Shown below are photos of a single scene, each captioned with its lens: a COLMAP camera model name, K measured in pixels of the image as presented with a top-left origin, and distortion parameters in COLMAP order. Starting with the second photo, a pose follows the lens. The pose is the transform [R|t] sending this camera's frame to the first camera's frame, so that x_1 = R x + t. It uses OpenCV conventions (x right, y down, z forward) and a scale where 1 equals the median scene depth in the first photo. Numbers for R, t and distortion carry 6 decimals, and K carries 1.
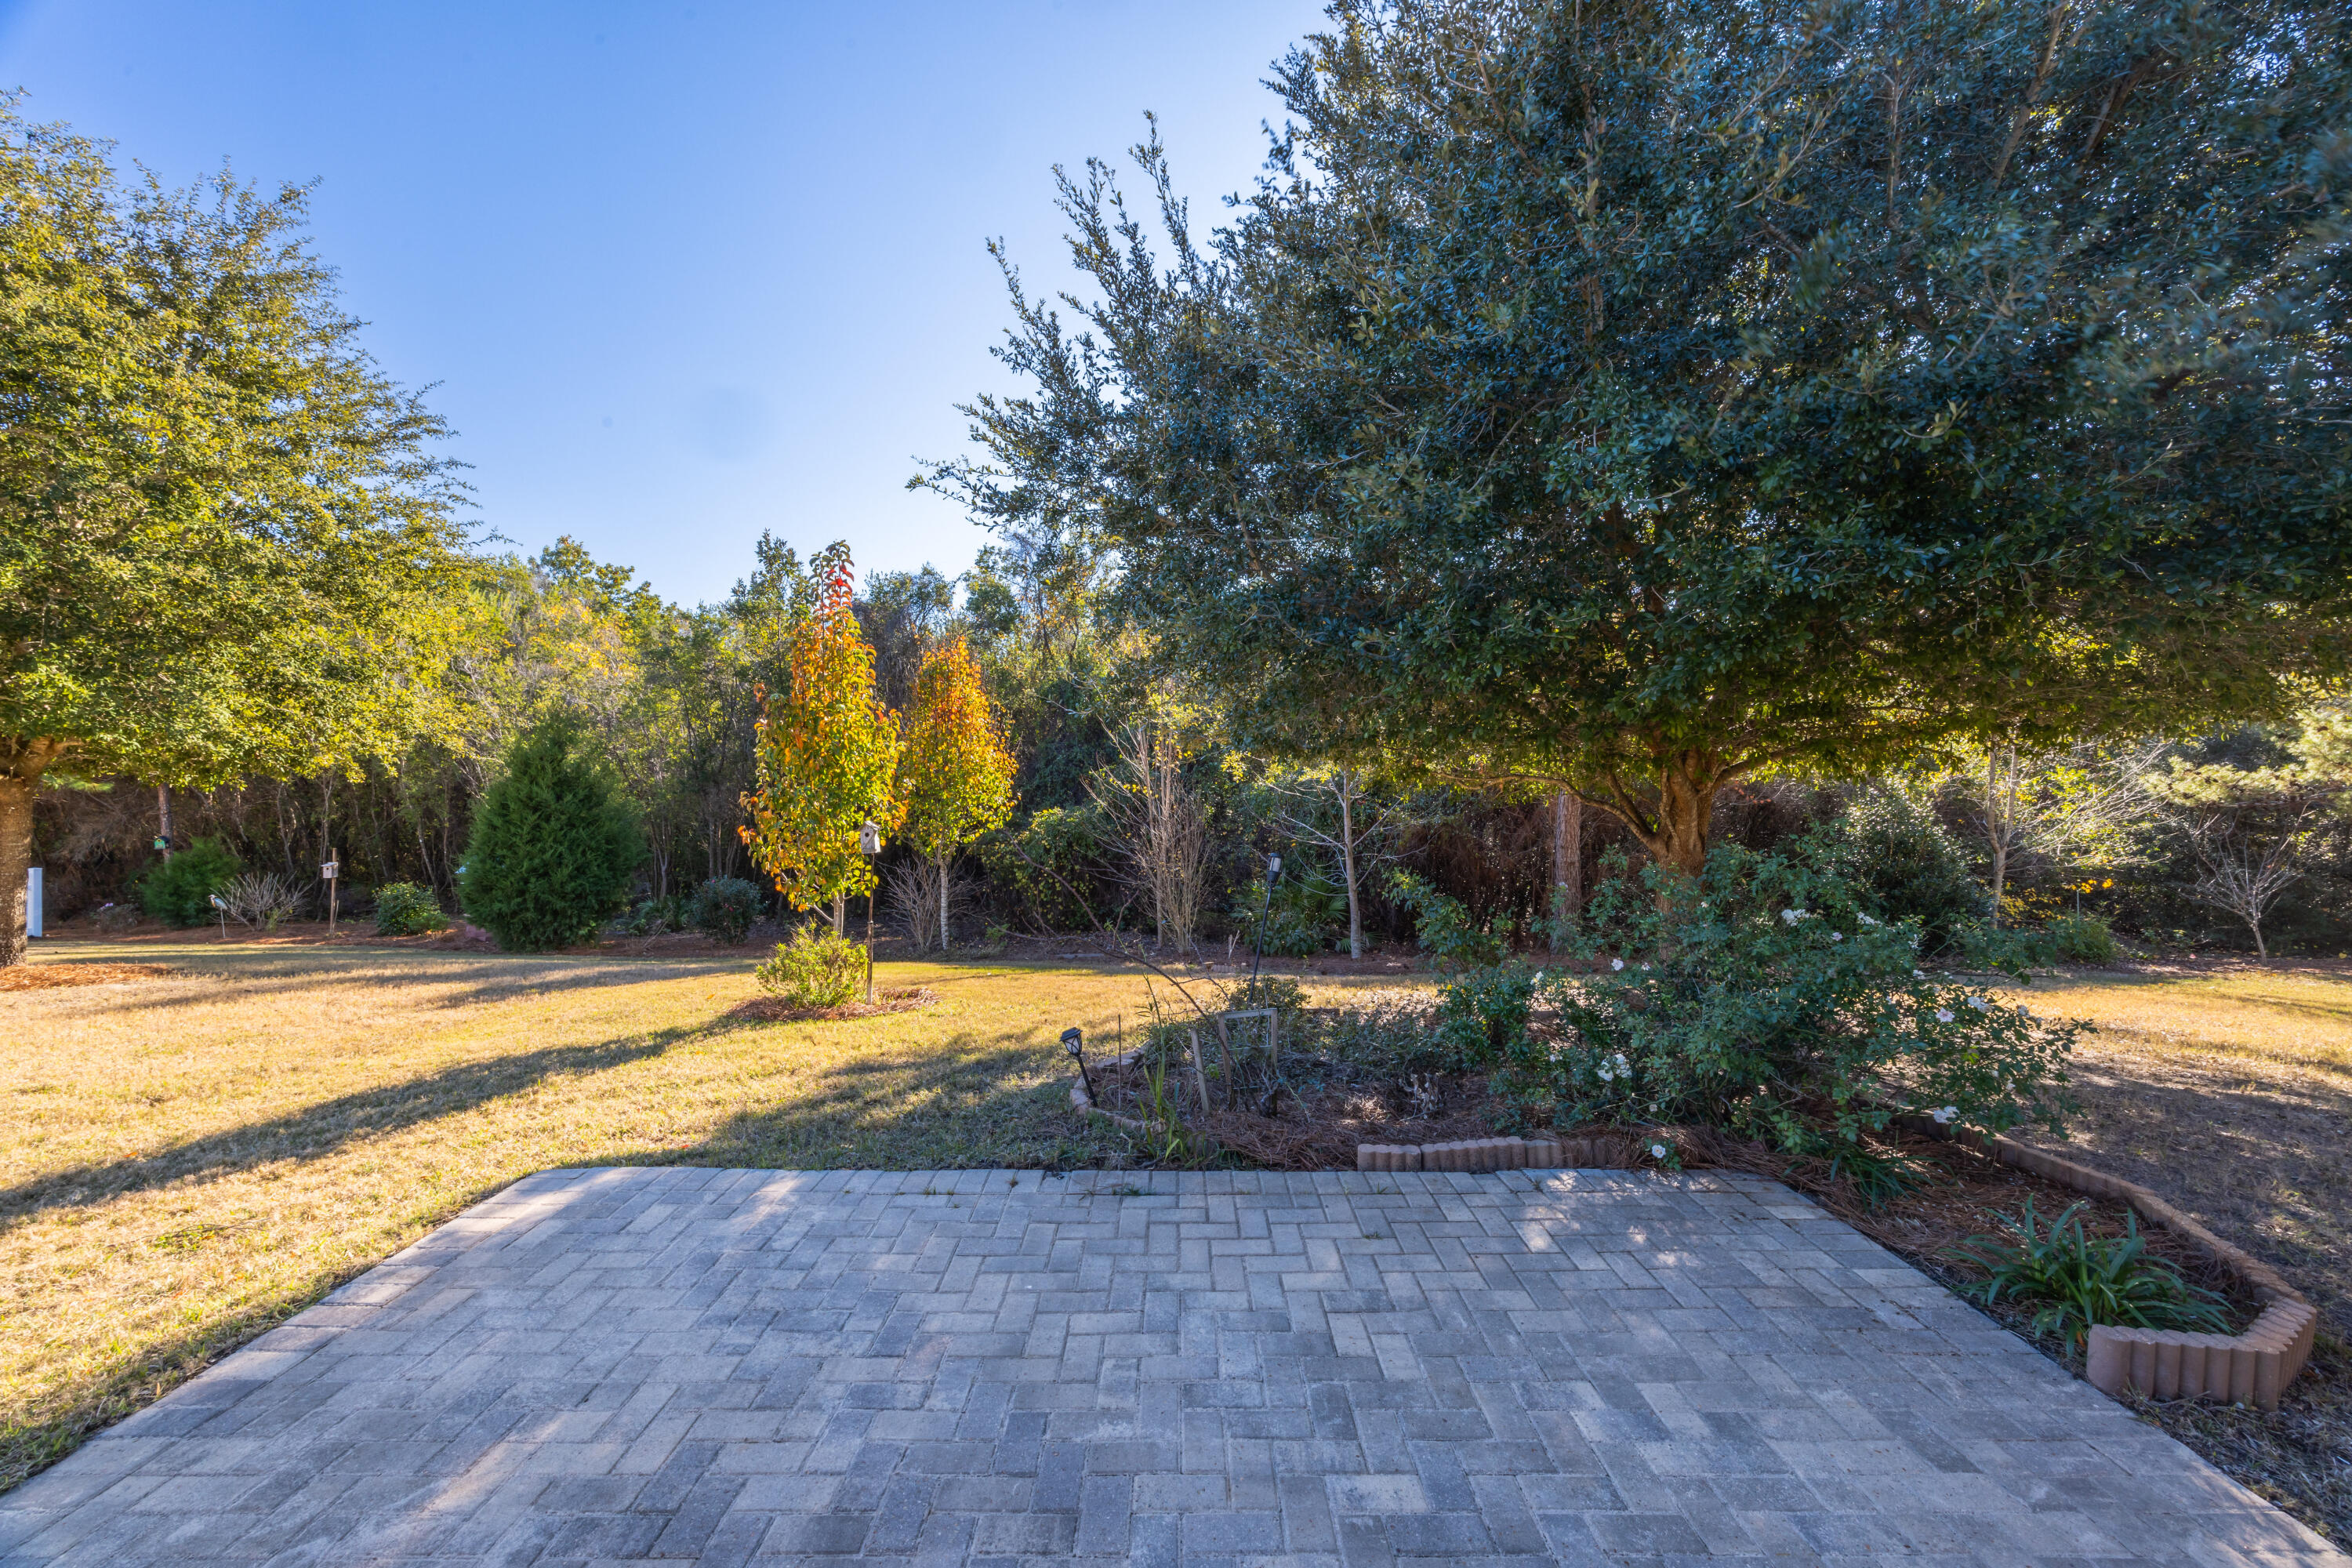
lens RADIAL K [[904.6, 0, 1178.4], [0, 904.6, 788.4], [0, 0, 1]] dist [-0.007390, -0.000235]
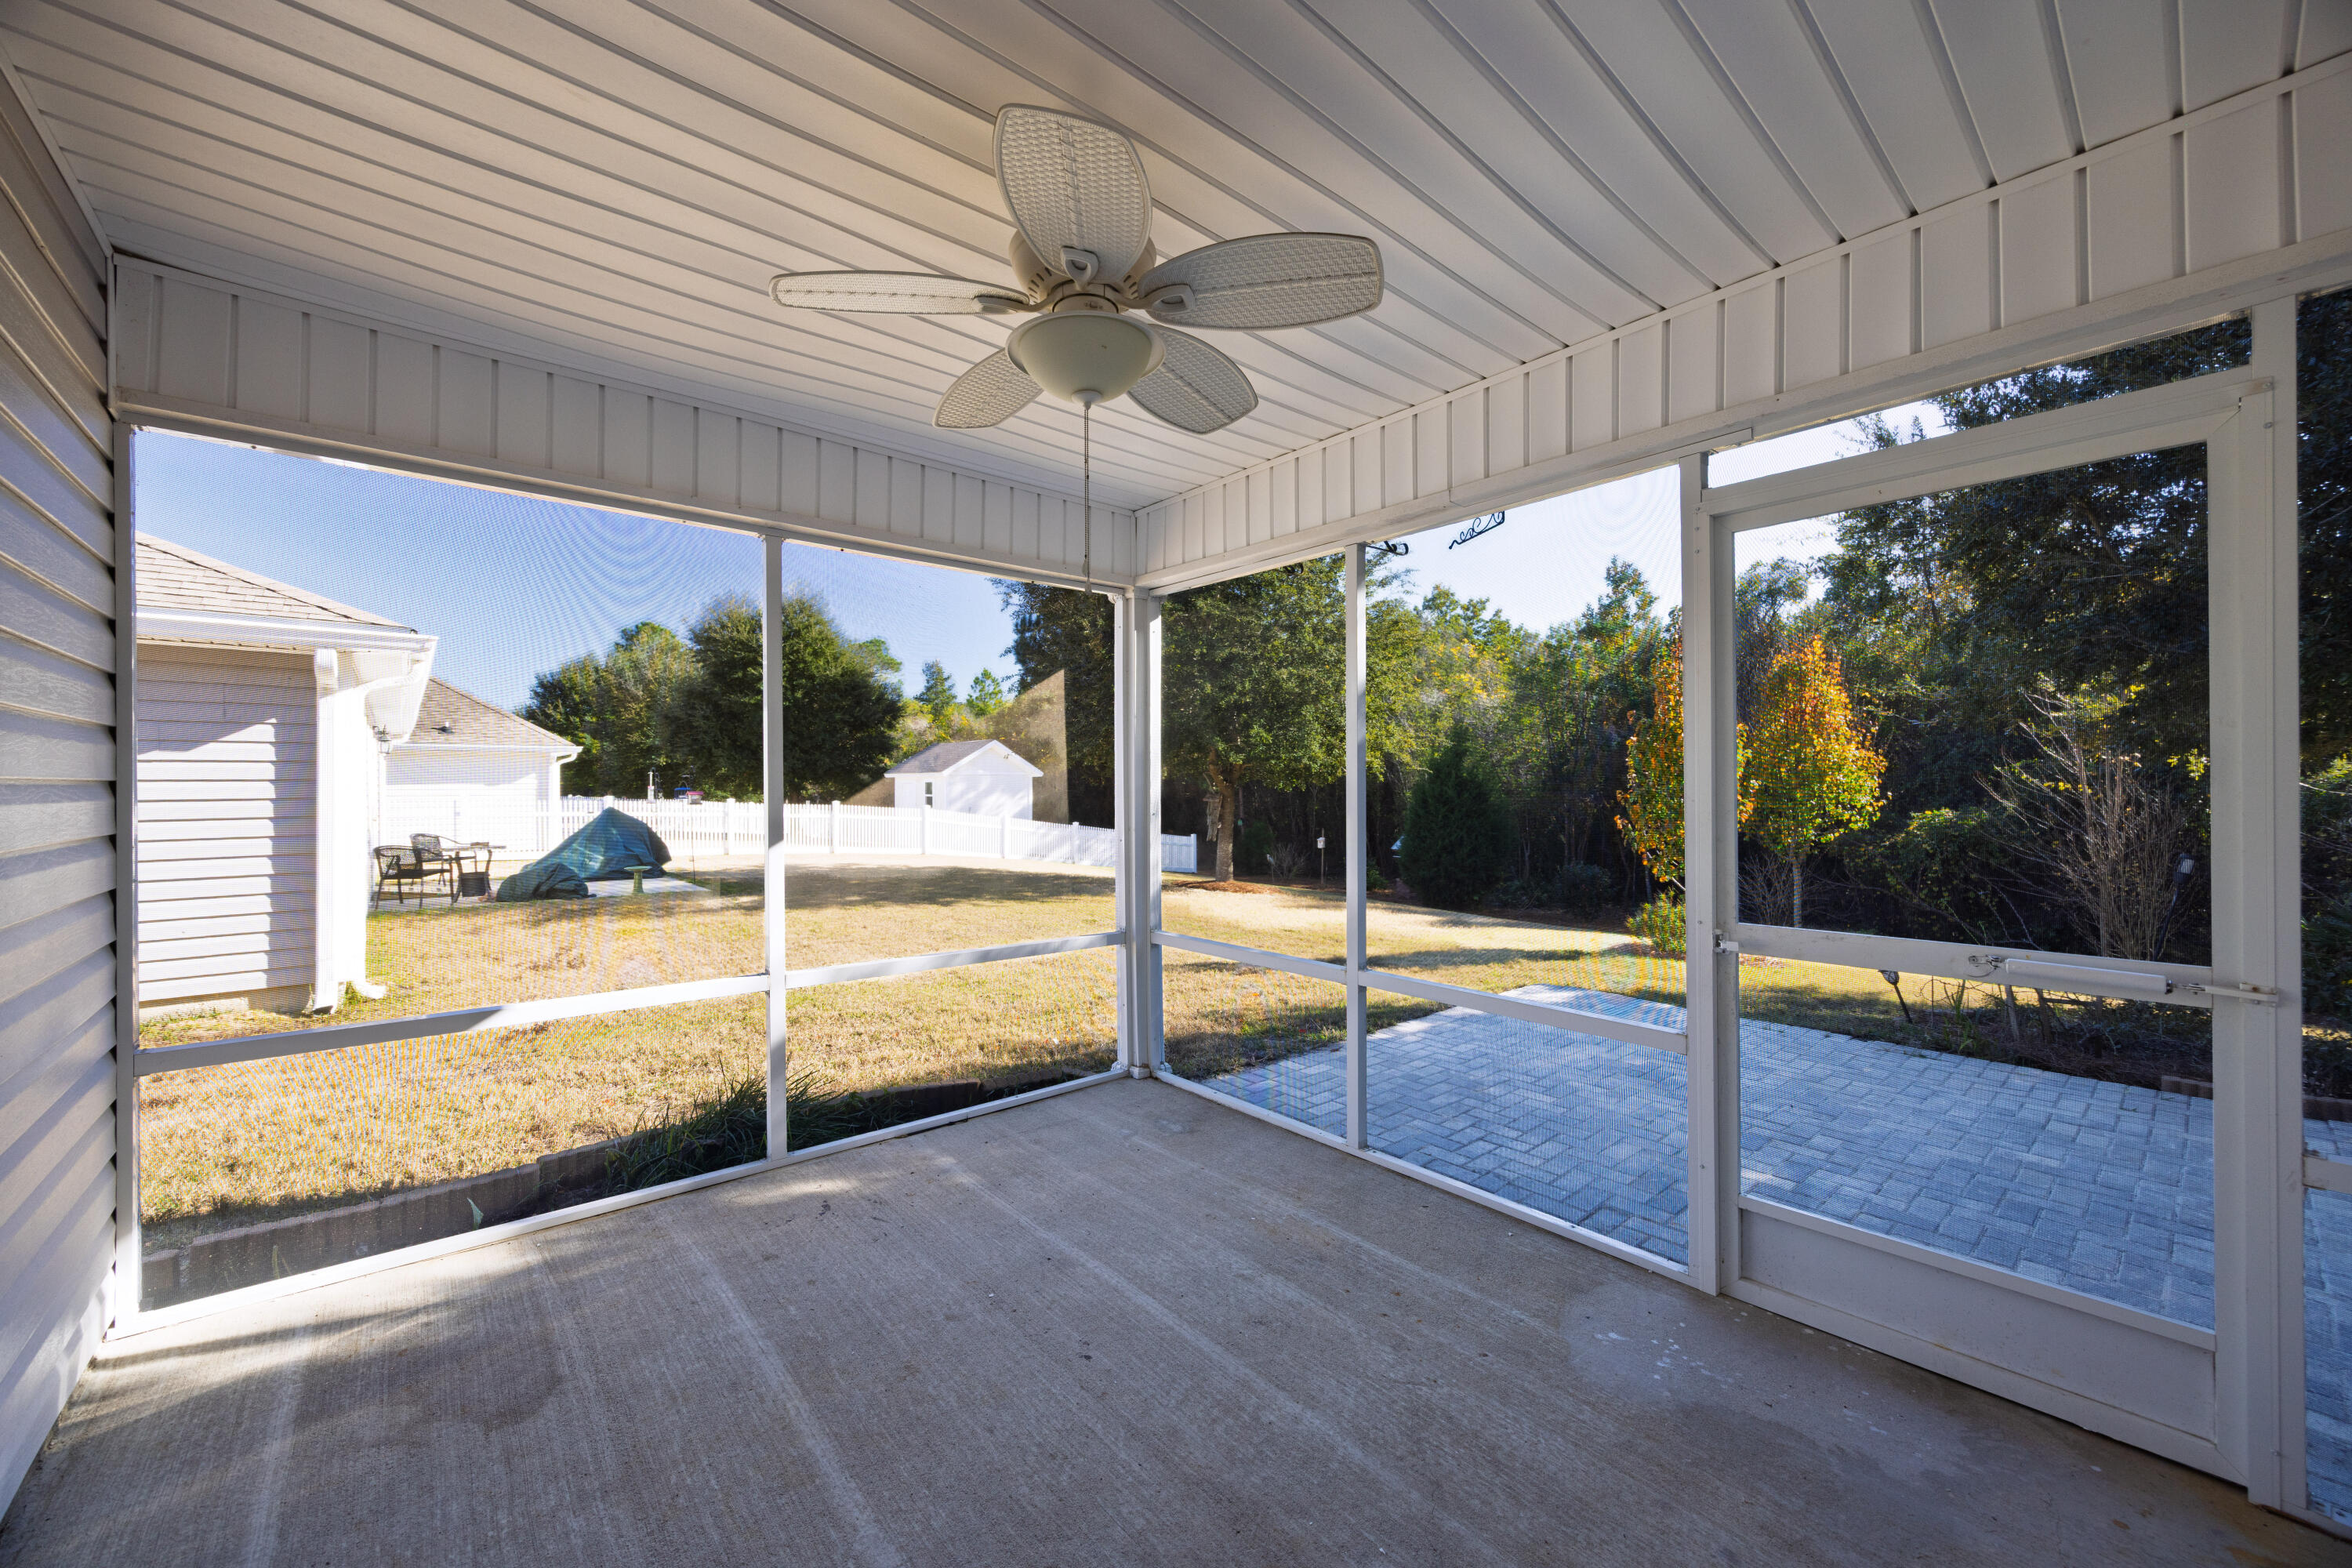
lens RADIAL K [[904.6, 0, 1175.6], [0, 904.6, 785.9], [0, 0, 1]] dist [-0.007390, -0.000235]
pose [[0.648890, -0.004372, -0.760869, 0.052997], [0.002627, 0.999990, -0.003505, -0.000114], [0.760877, 0.000276, 0.648895, -0.170328]]
